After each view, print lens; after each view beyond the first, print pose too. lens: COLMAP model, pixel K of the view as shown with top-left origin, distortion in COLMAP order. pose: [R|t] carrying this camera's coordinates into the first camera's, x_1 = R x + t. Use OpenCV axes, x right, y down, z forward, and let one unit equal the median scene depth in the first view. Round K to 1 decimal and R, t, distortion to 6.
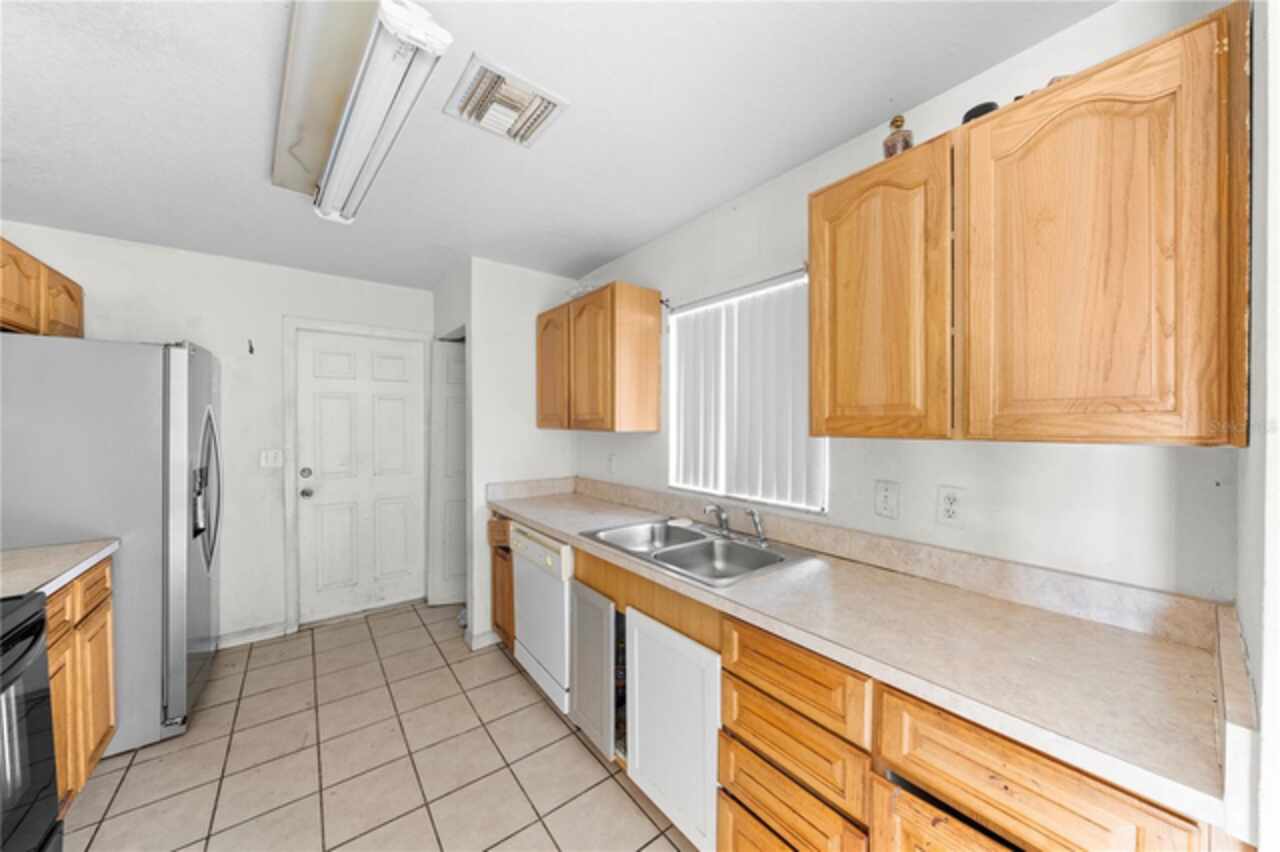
lens RADIAL K [[437.8, 0, 640.0], [0, 437.8, 426.0], [0, 0, 1]] dist [-0.001327, -0.000098]
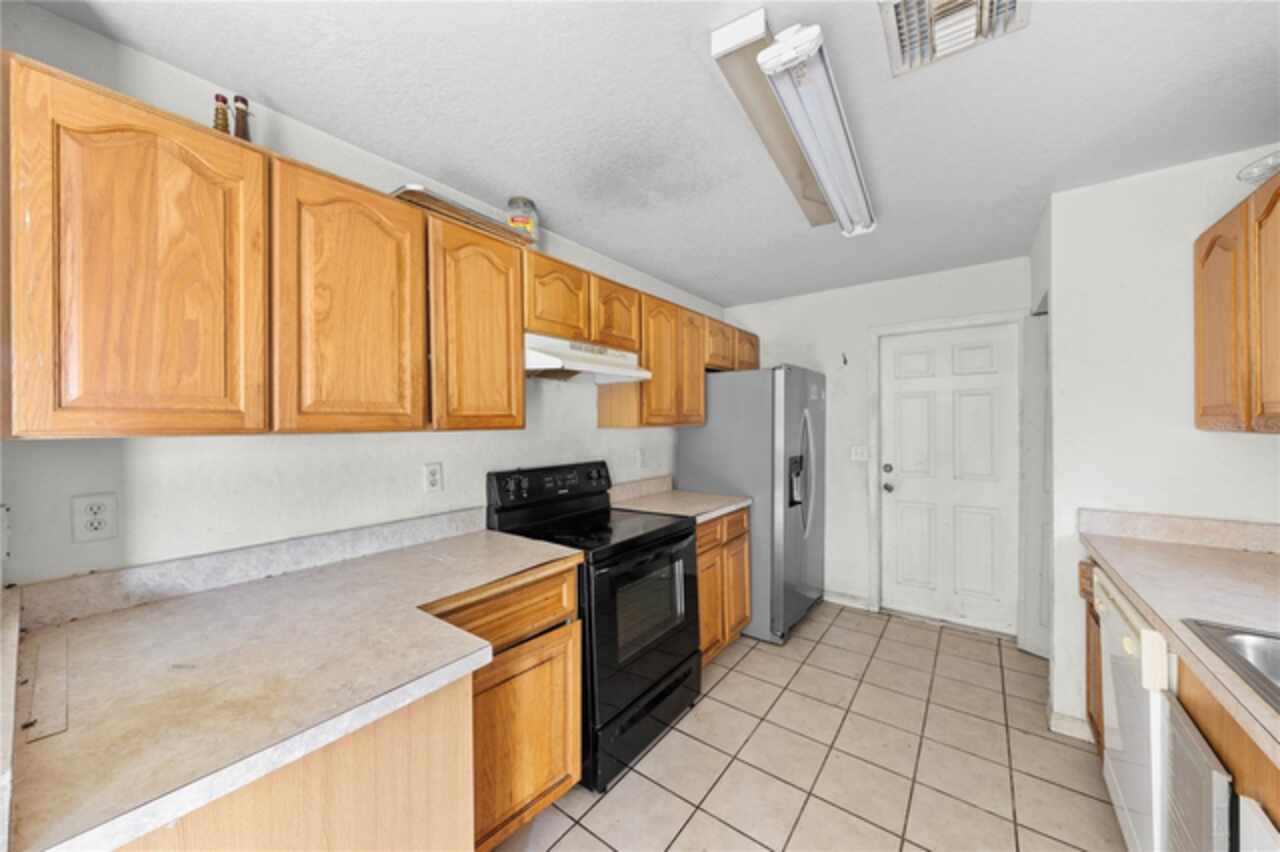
lens RADIAL K [[454.0, 0, 640.0], [0, 454.0, 426.0], [0, 0, 1]] dist [0.000383, -0.000039]
pose [[0.267843, 0.004428, -0.963452, 0.225991], [-0.002544, 0.999989, 0.003889, -0.000727], [0.963459, 0.001409, 0.267851, 0.173921]]
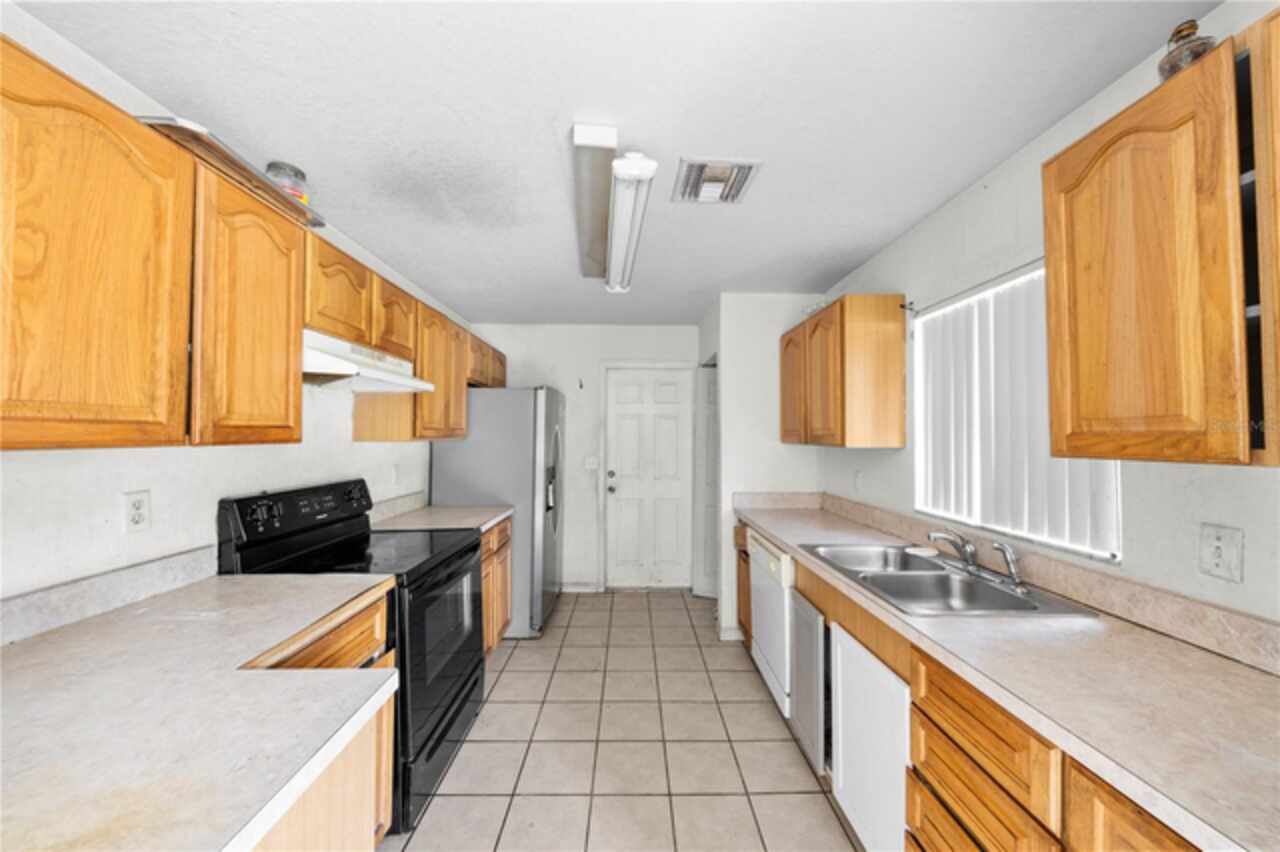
lens RADIAL K [[446.6, 0, 640.0], [0, 446.6, 426.0], [0, 0, 1]] dist [-0.000741, -0.000034]
pose [[0.804497, -0.010903, -0.593857, 0.187145], [-0.008522, 0.999517, -0.029896, -0.001236], [0.593896, 0.029112, 0.804015, -0.081316]]
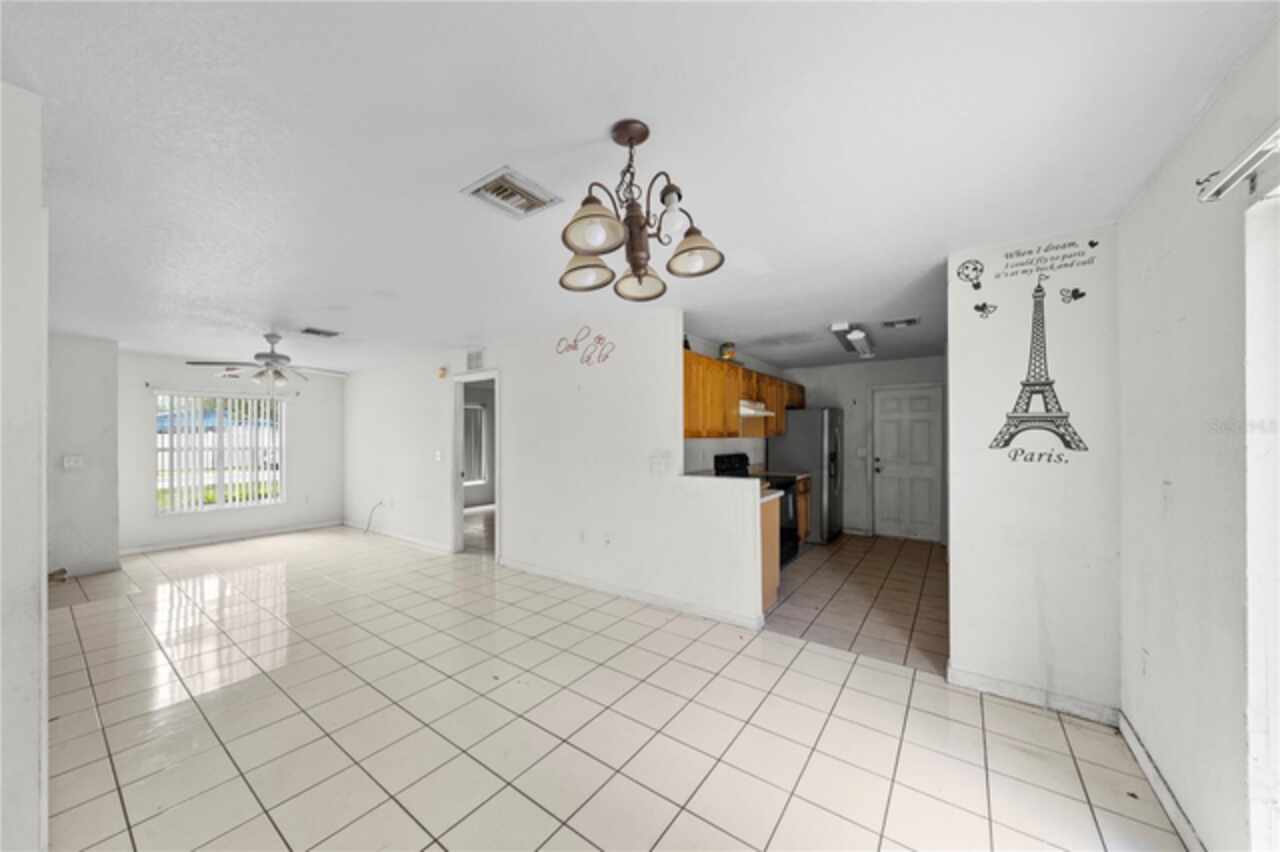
lens RADIAL K [[444.7, 0, 640.0], [0, 444.7, 426.0], [0, 0, 1]] dist [-0.020456, -0.000031]
pose [[0.289506, -0.011549, -0.957106, 1.337413], [-0.011048, 0.999820, -0.015406, -0.010767], [0.957112, 0.015034, 0.289327, -0.982104]]
